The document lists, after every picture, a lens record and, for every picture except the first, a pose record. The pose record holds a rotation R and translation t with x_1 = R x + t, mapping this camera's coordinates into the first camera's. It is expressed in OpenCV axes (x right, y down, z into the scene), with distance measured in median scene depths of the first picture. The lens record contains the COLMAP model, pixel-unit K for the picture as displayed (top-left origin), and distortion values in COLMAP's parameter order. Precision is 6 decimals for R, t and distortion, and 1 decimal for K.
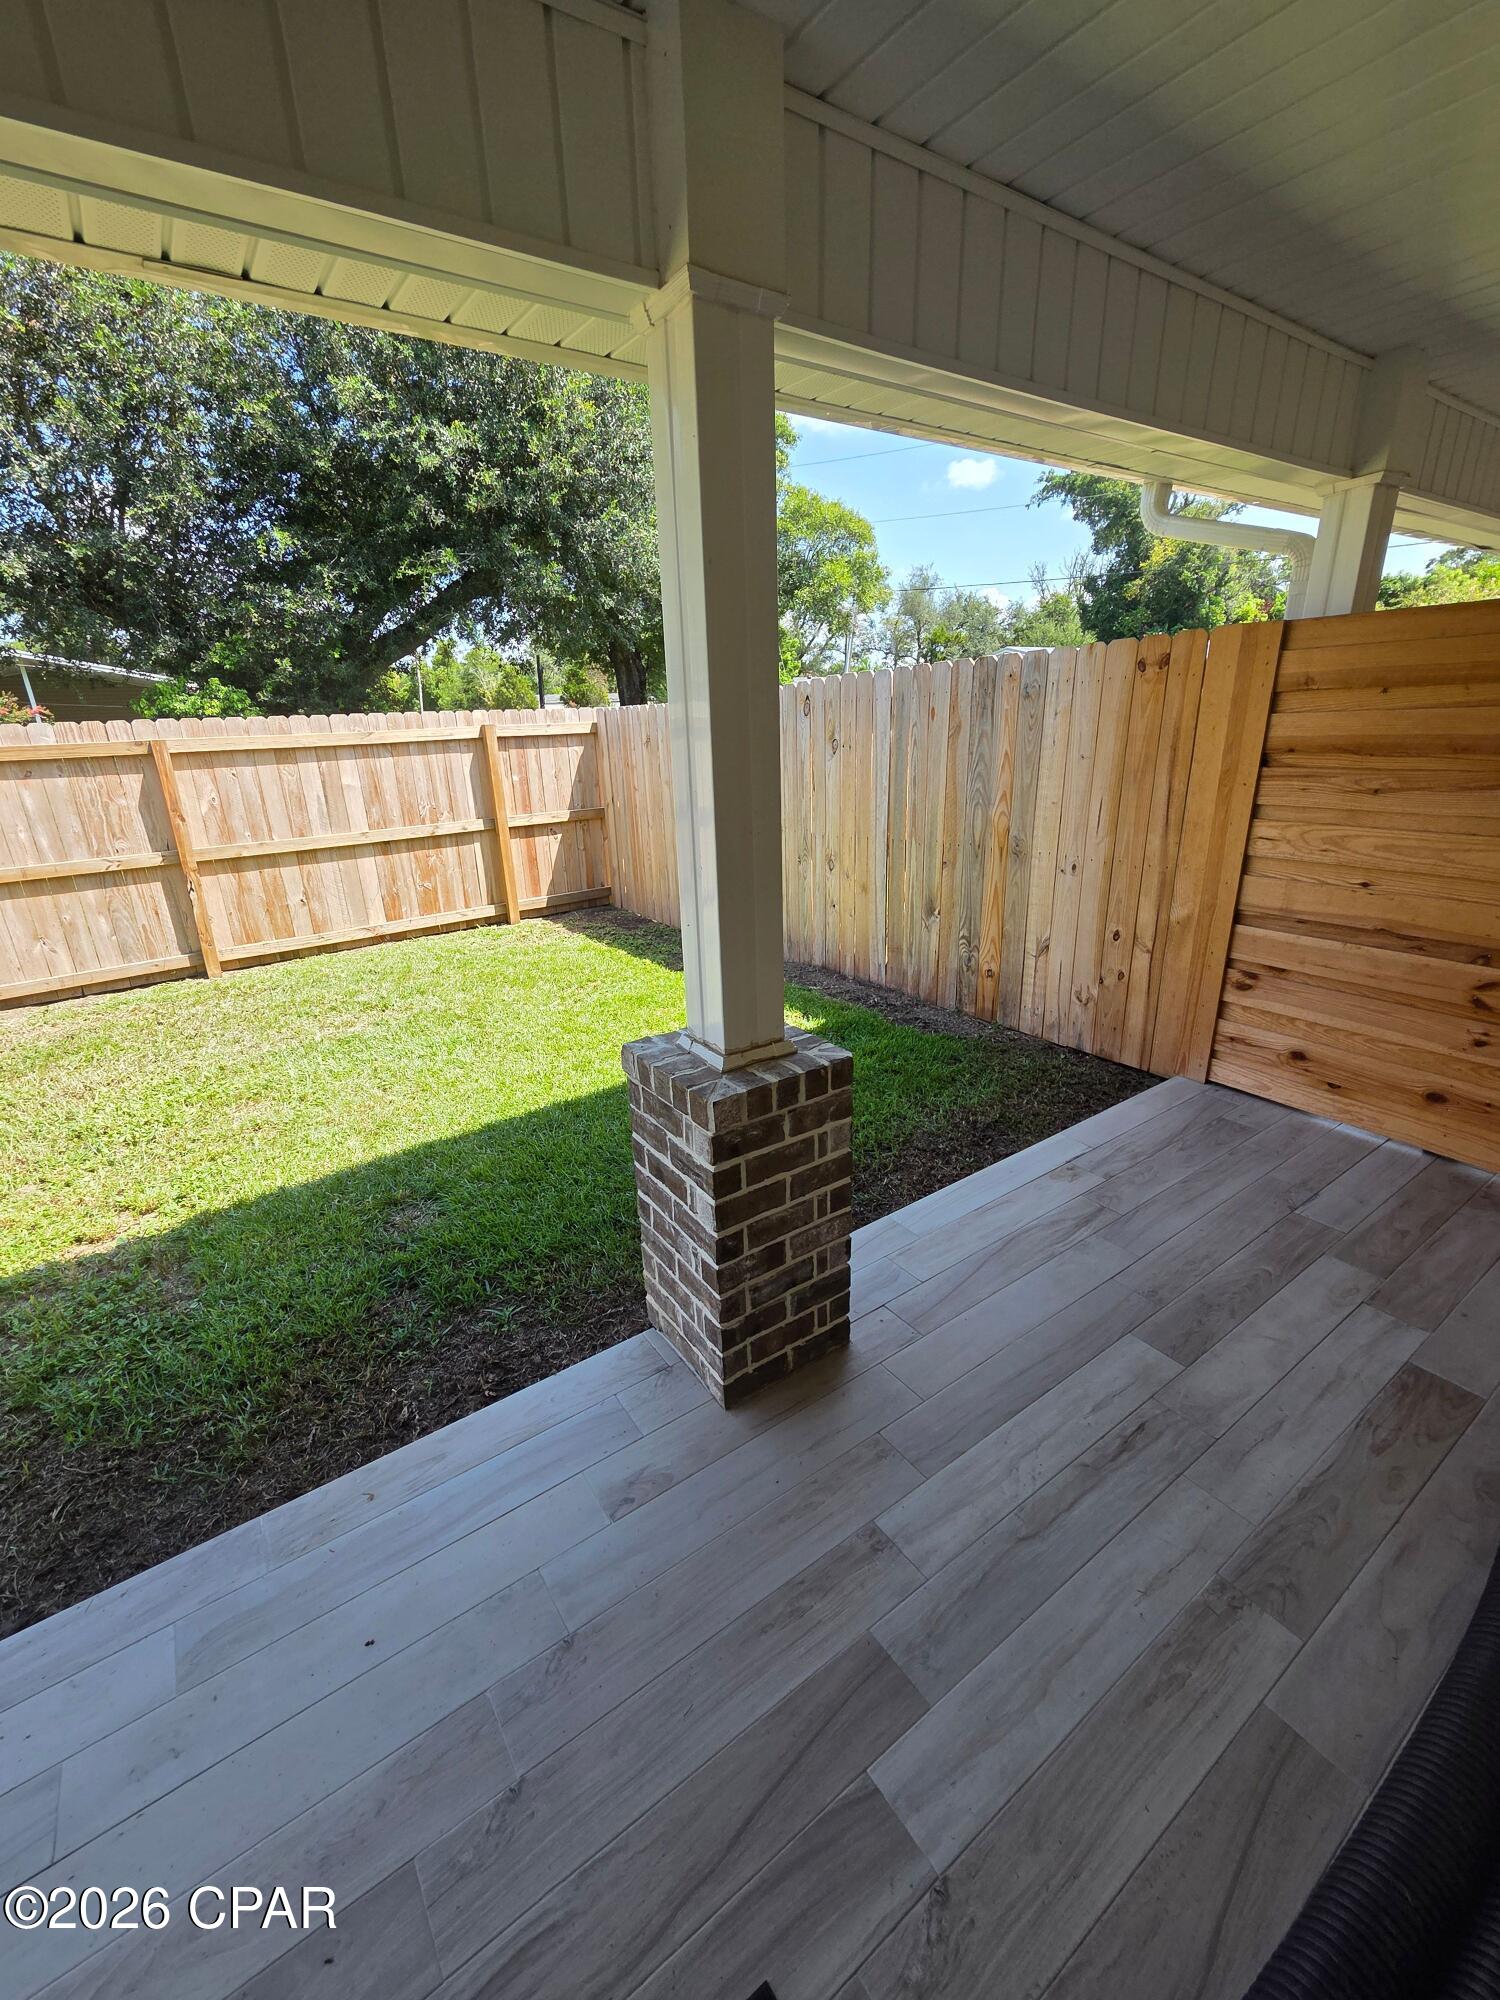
lens RADIAL K [[821.9, 0, 742.3], [0, 821.9, 1005.8], [0, 0, 1]] dist [0.002230, -0.000084]
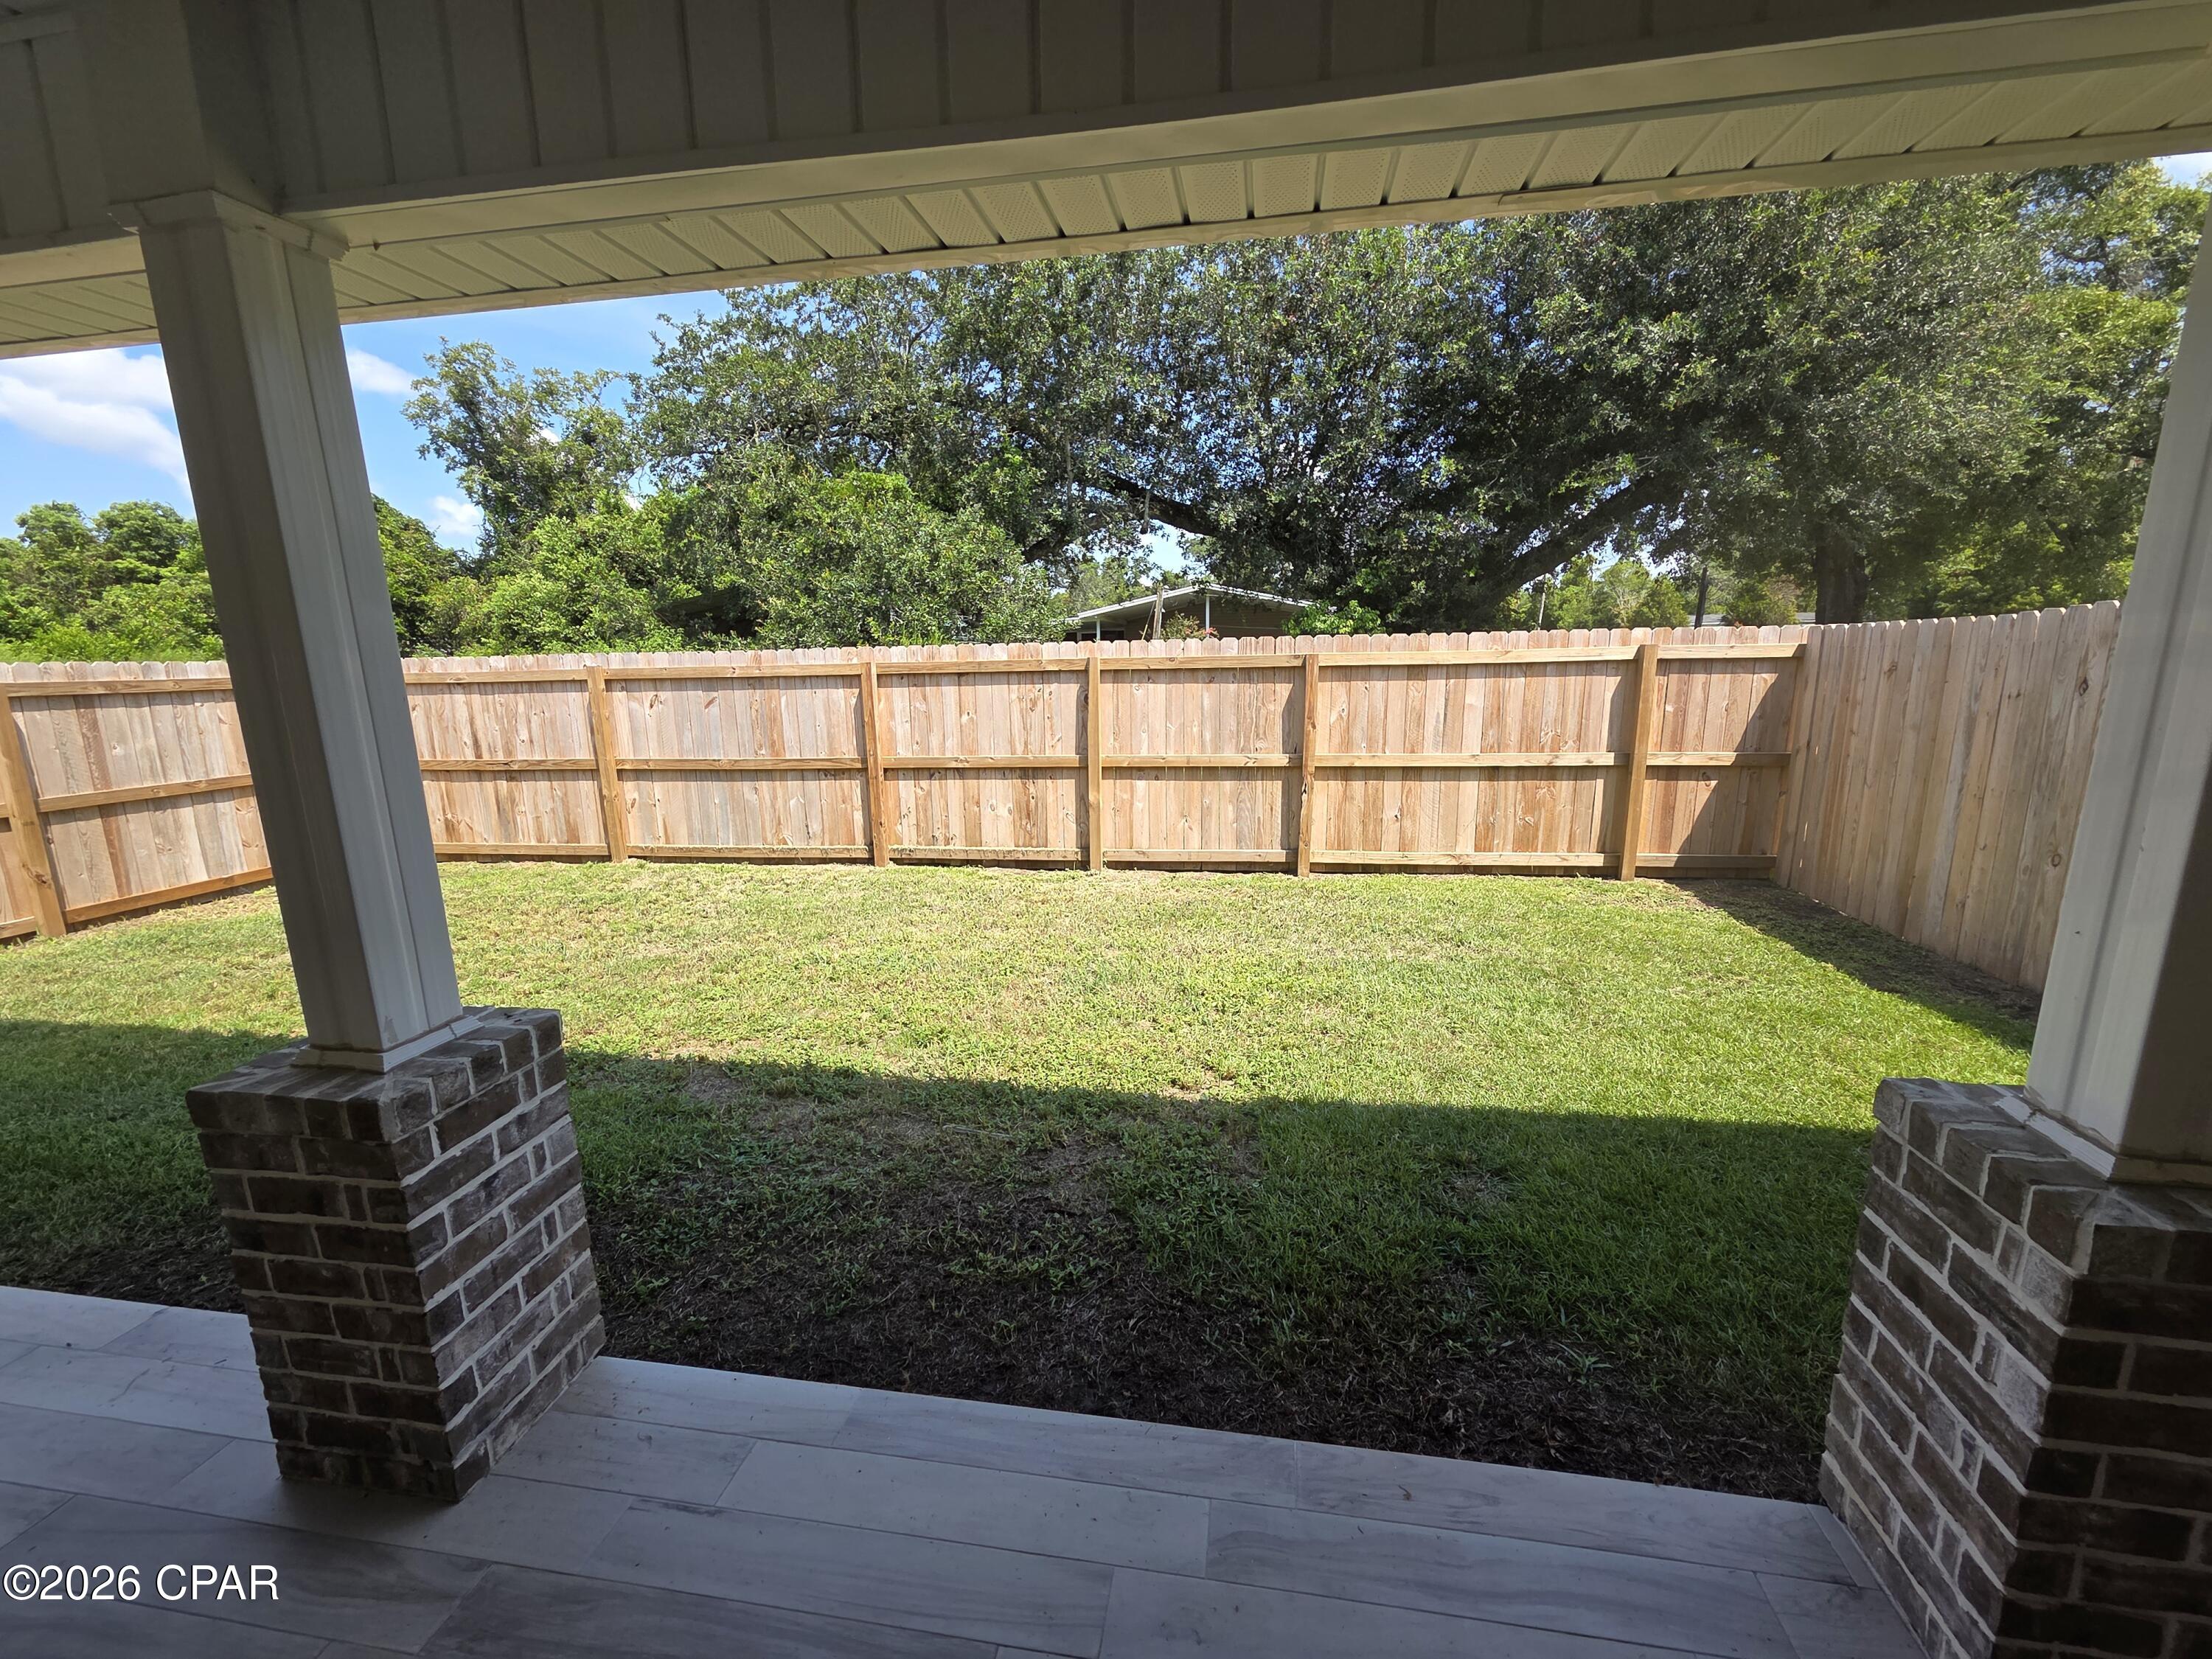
lens RADIAL K [[909.0, 0, 1114.3], [0, 909.0, 844.3], [0, 0, 1]] dist [0.002230, -0.000084]
pose [[0.717688, 0.162035, -0.677251, -0.043666], [-0.240573, 0.970364, -0.022773, 0.010301], [0.653489, 0.179272, 0.735400, -0.006316]]
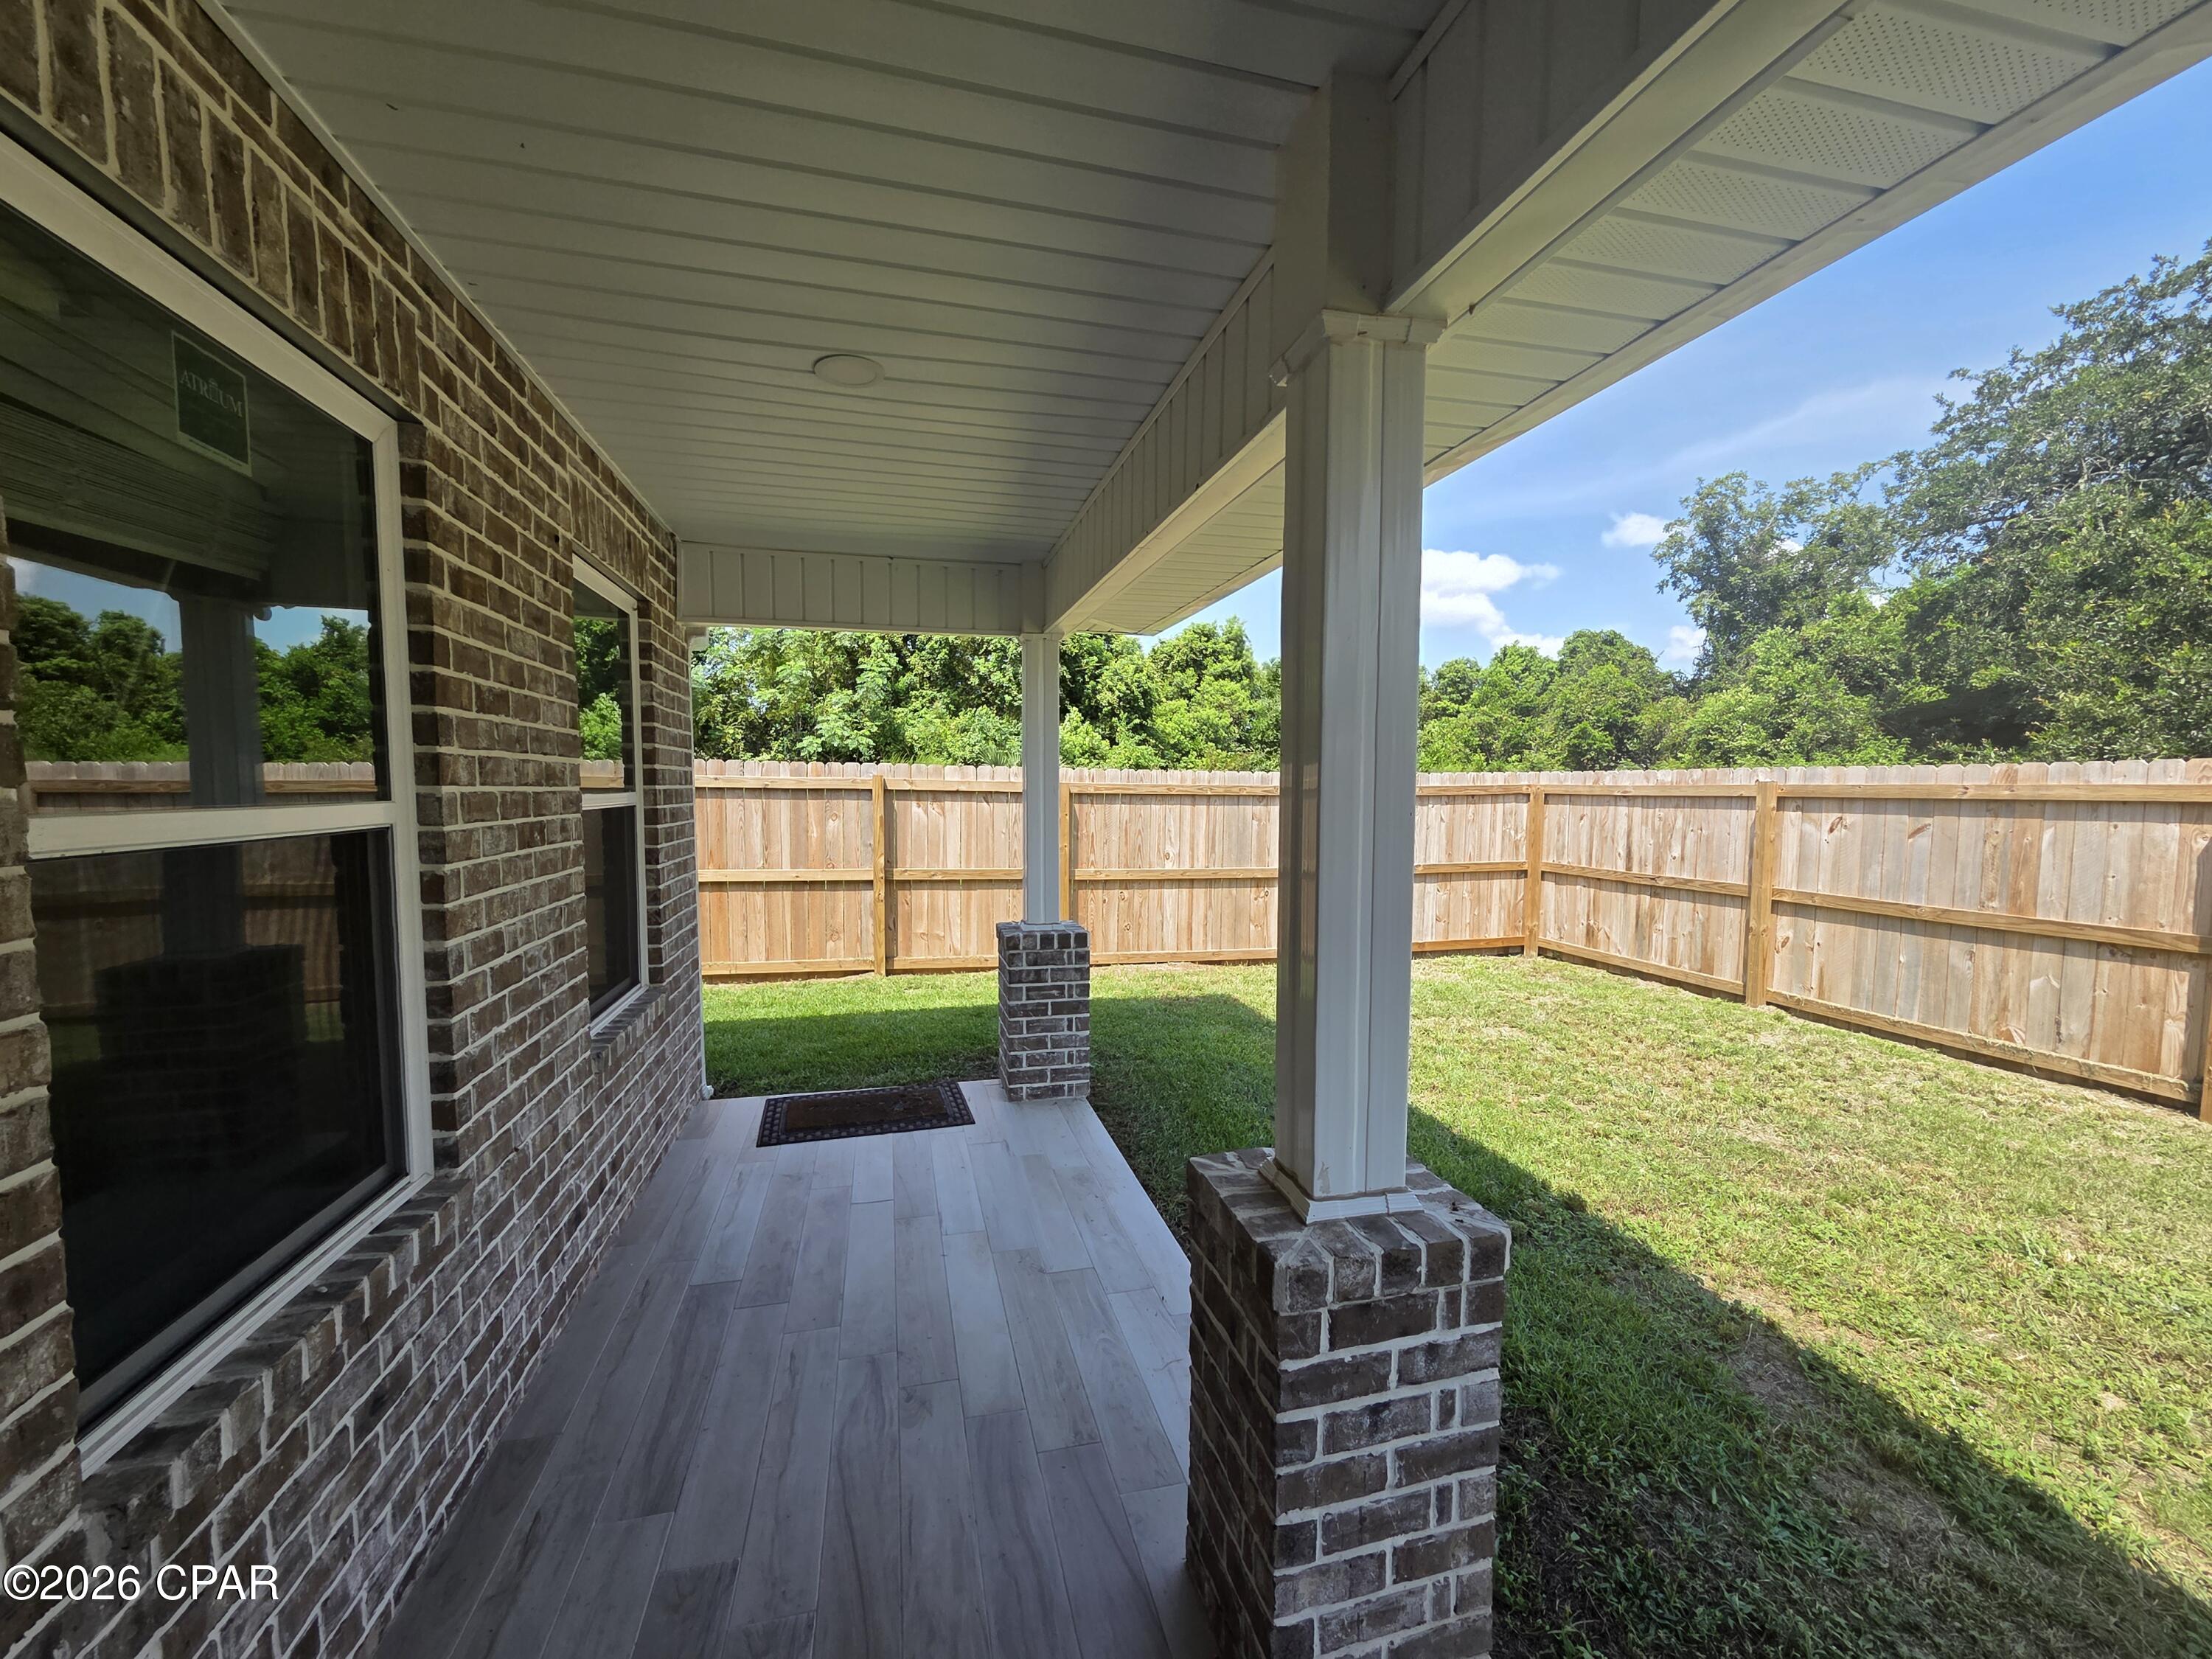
lens RADIAL K [[909.0, 0, 1108.3], [0, 909.0, 851.2], [0, 0, 1]] dist [0.002230, -0.000084]
pose [[-0.349102, 0.105683, -0.931107, -0.146446], [-0.302519, 0.927709, 0.218721, -0.007707], [0.886911, 0.358033, -0.291894, 0.055900]]
